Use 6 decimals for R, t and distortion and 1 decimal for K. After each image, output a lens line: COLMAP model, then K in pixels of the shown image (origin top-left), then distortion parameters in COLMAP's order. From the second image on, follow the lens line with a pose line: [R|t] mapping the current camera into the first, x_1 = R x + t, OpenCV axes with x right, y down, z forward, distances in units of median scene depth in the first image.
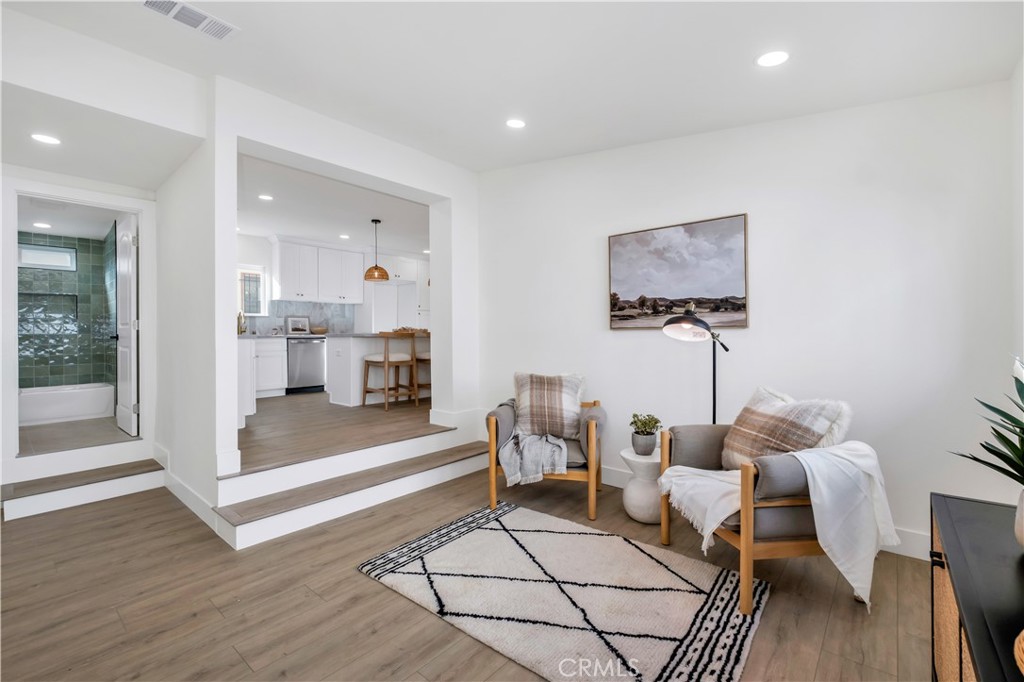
lens RADIAL K [[443.6, 0, 507.0], [0, 443.6, 337.0], [0, 0, 1]] dist [-0.005497, 0.000080]
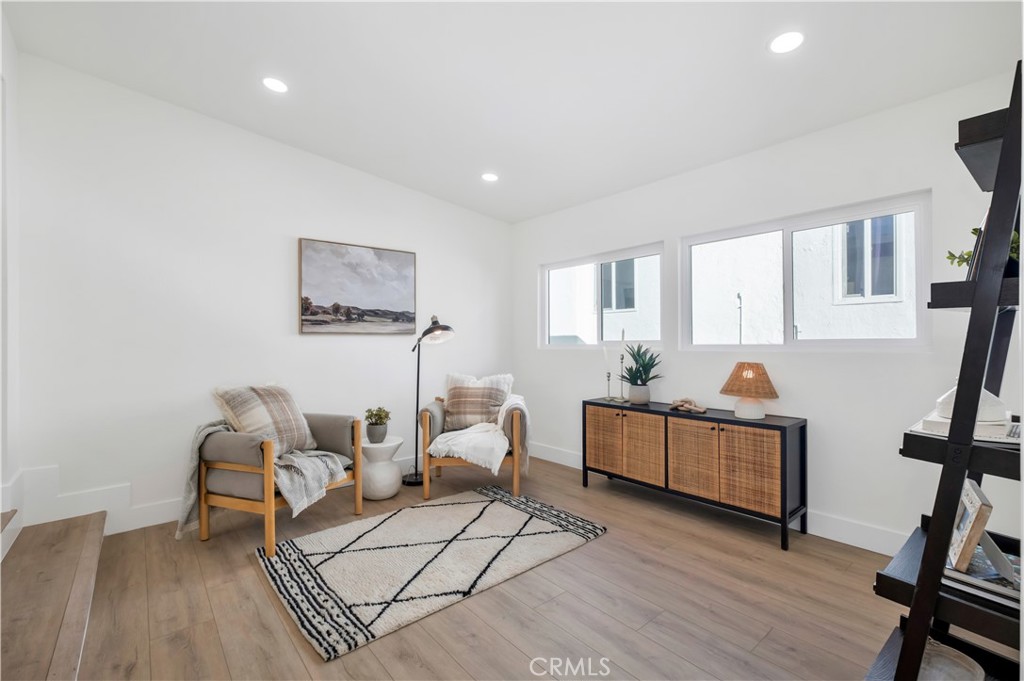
lens RADIAL K [[443.6, 0, 509.8], [0, 443.6, 339.8], [0, 0, 1]] dist [-0.005497, 0.000080]
pose [[0.182170, 0.006462, 0.983246, -0.746981], [0.008329, 0.999932, -0.008115, 0.009049], [-0.983232, 0.009668, 0.182104, 0.434258]]
